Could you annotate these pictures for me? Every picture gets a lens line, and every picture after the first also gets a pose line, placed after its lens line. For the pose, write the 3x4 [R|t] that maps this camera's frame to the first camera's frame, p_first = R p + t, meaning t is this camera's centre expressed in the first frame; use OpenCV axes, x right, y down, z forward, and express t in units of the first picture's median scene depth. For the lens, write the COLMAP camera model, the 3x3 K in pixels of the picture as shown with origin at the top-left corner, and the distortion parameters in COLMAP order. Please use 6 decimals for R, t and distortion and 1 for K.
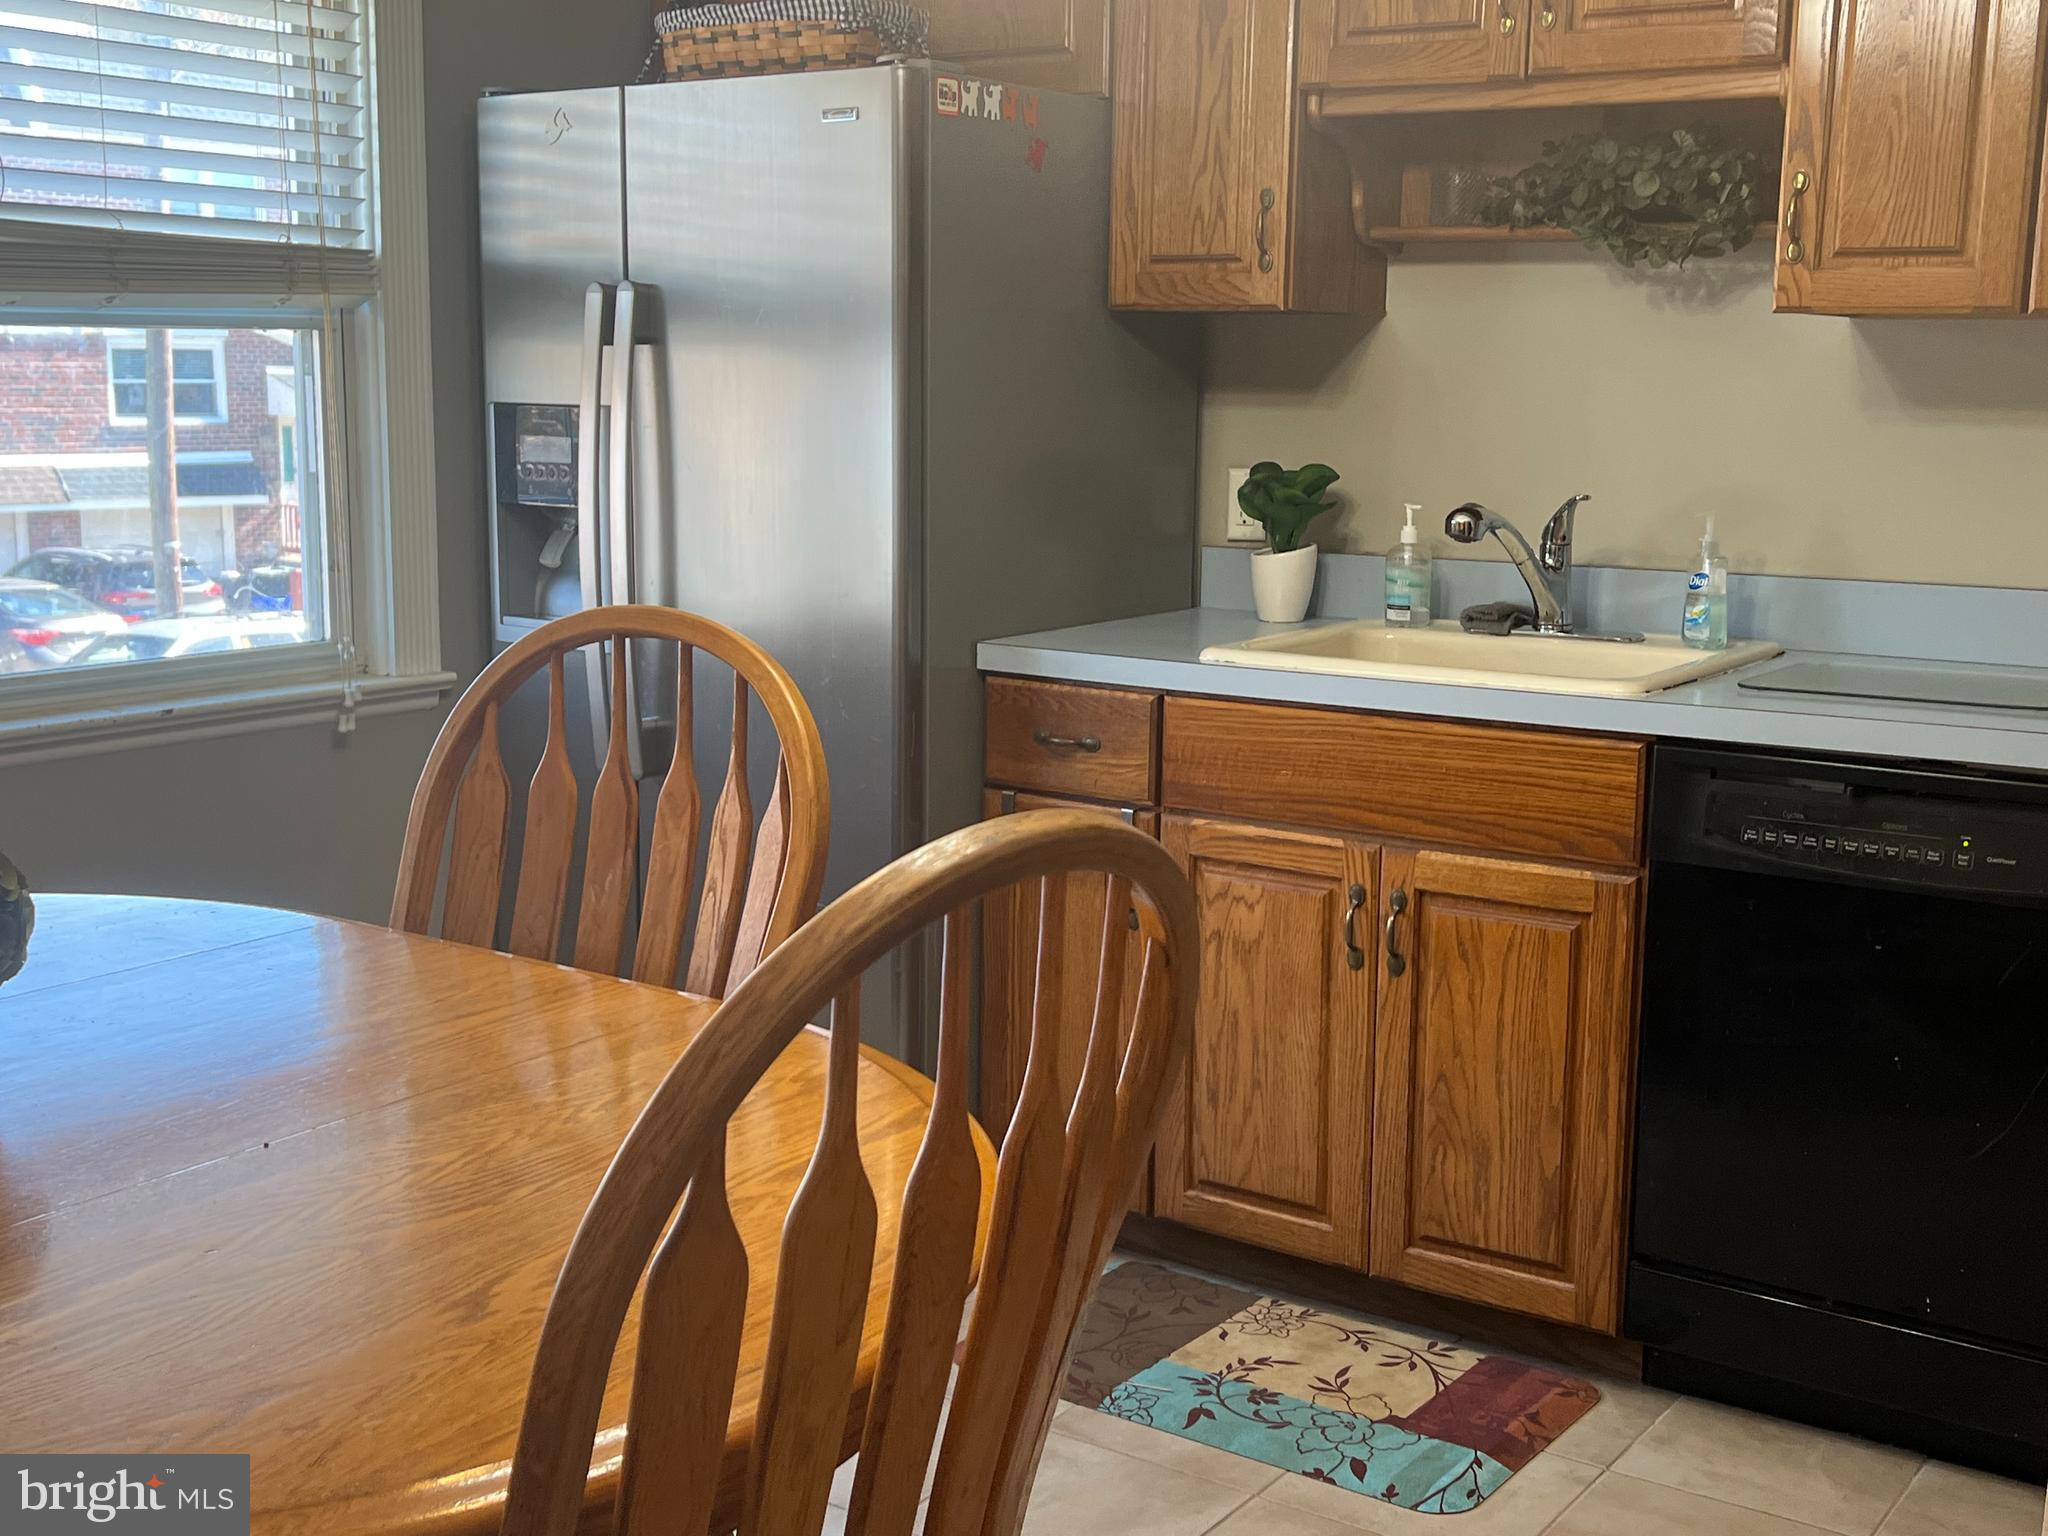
lens RADIAL K [[2395.8, 0, 1024.0], [0, 2395.8, 768.0], [0, 0, 1]] dist [0.230857, -0.667418]
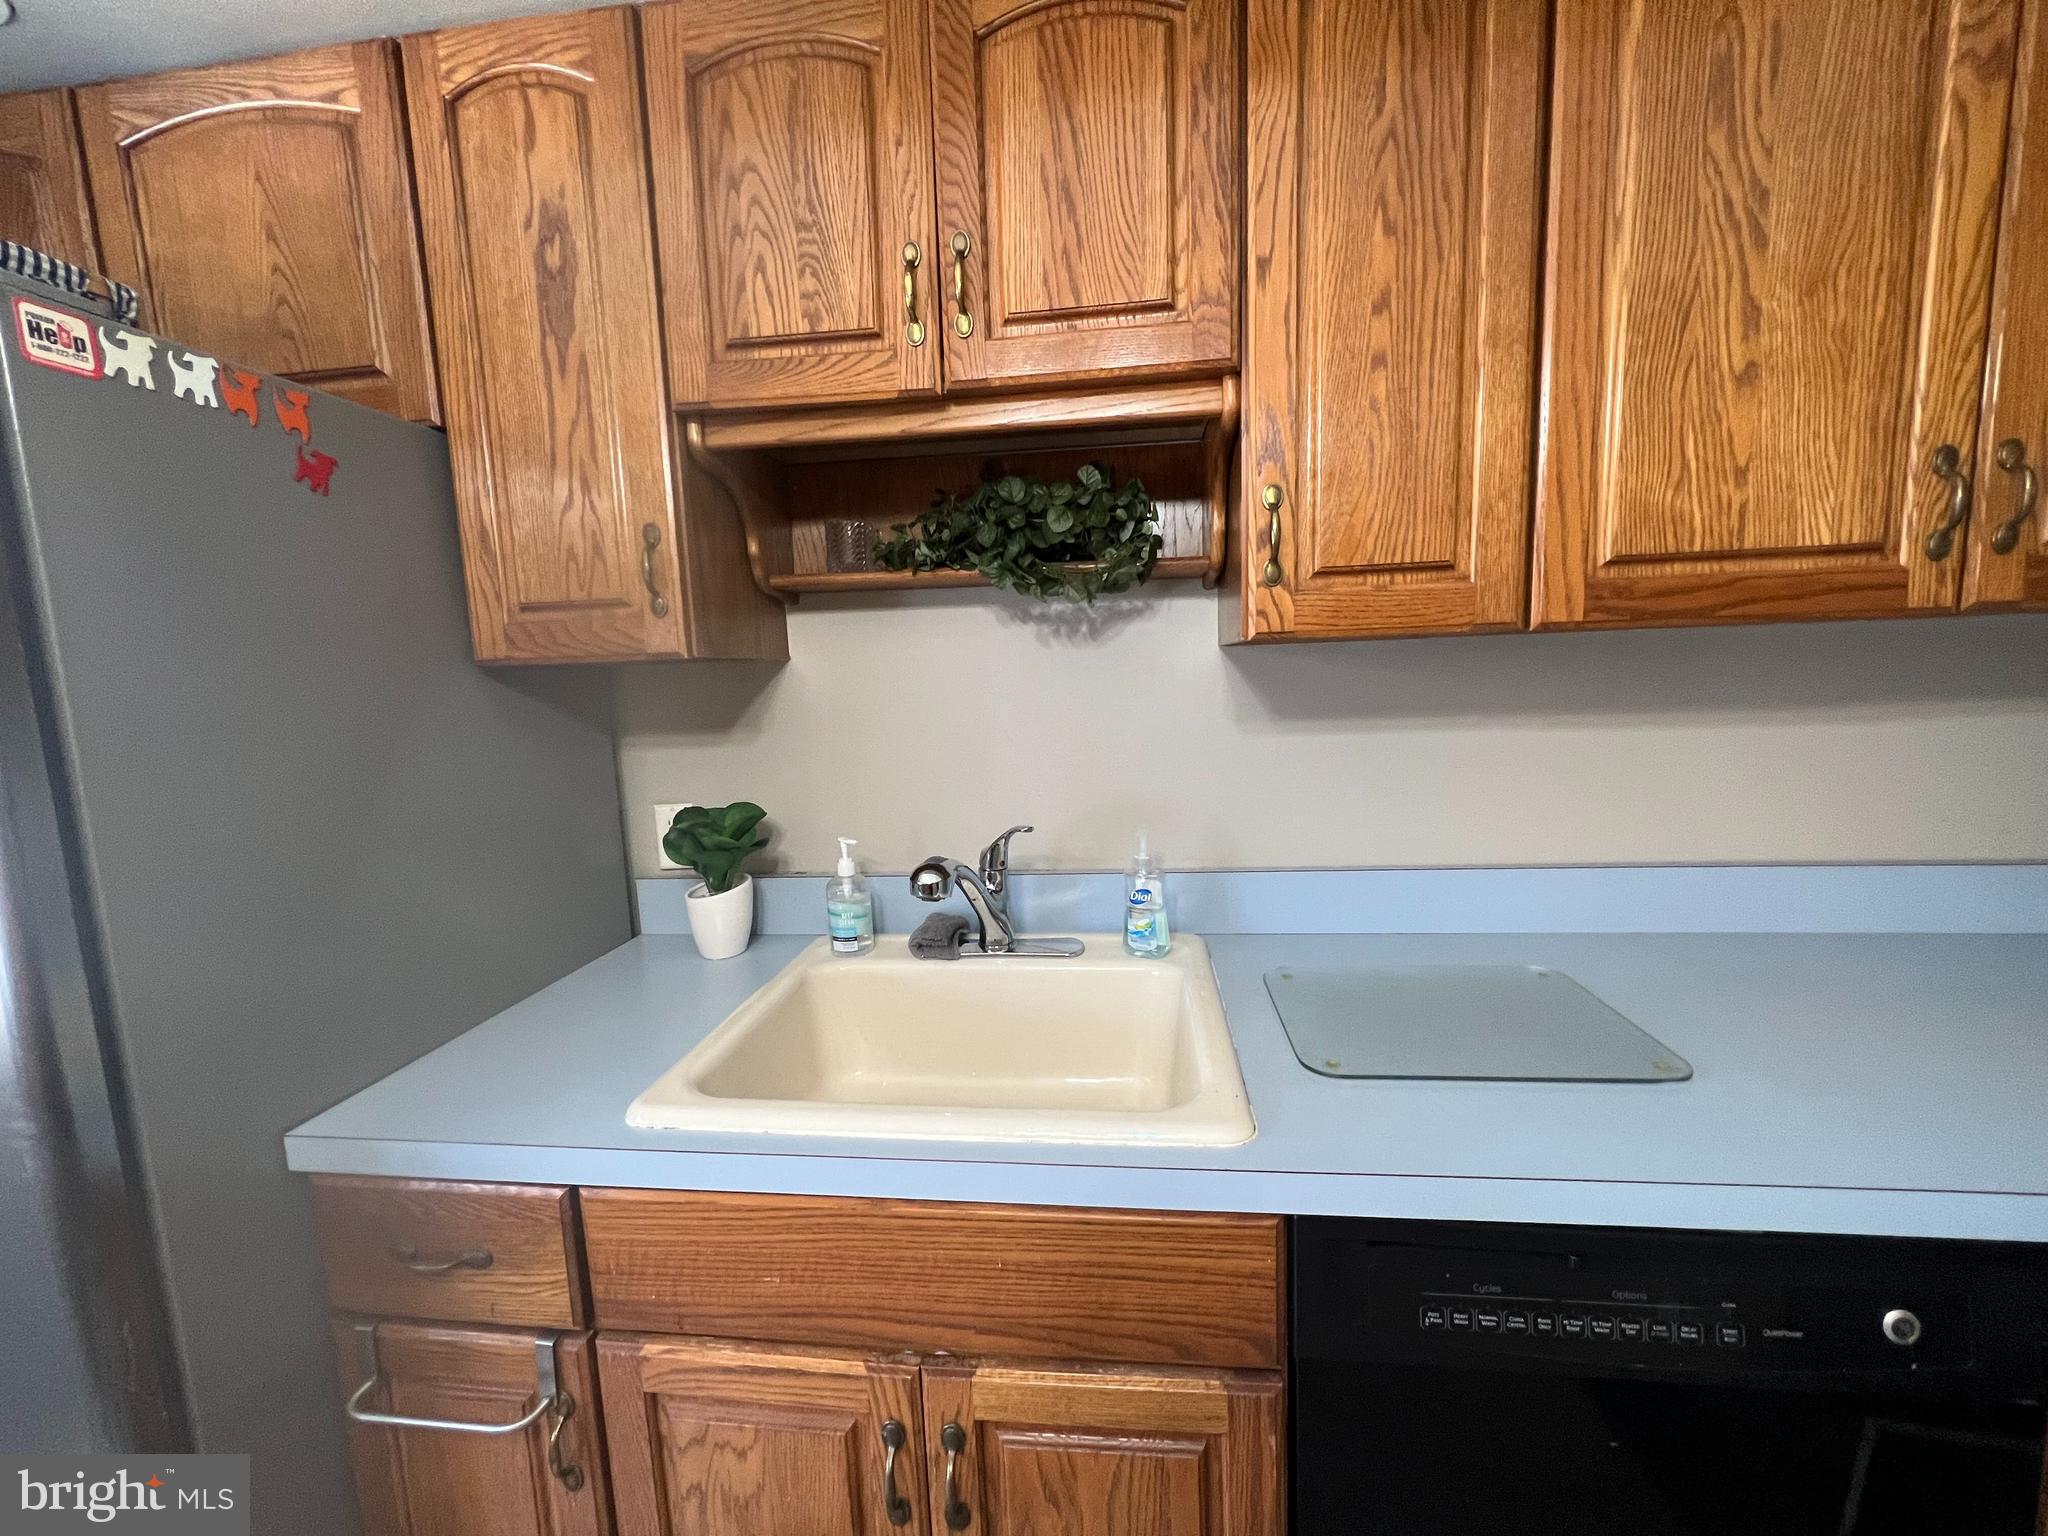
lens RADIAL K [[815.3, 0, 1024.0], [0, 815.3, 768.0], [0, 0, 1]] dist [-0.002604, -0.000093]
pose [[0.881150, -0.106645, 0.460654, 0.077274], [0.130321, 0.991274, -0.019793, -0.133178], [-0.454524, 0.077473, 0.887359, 0.713466]]
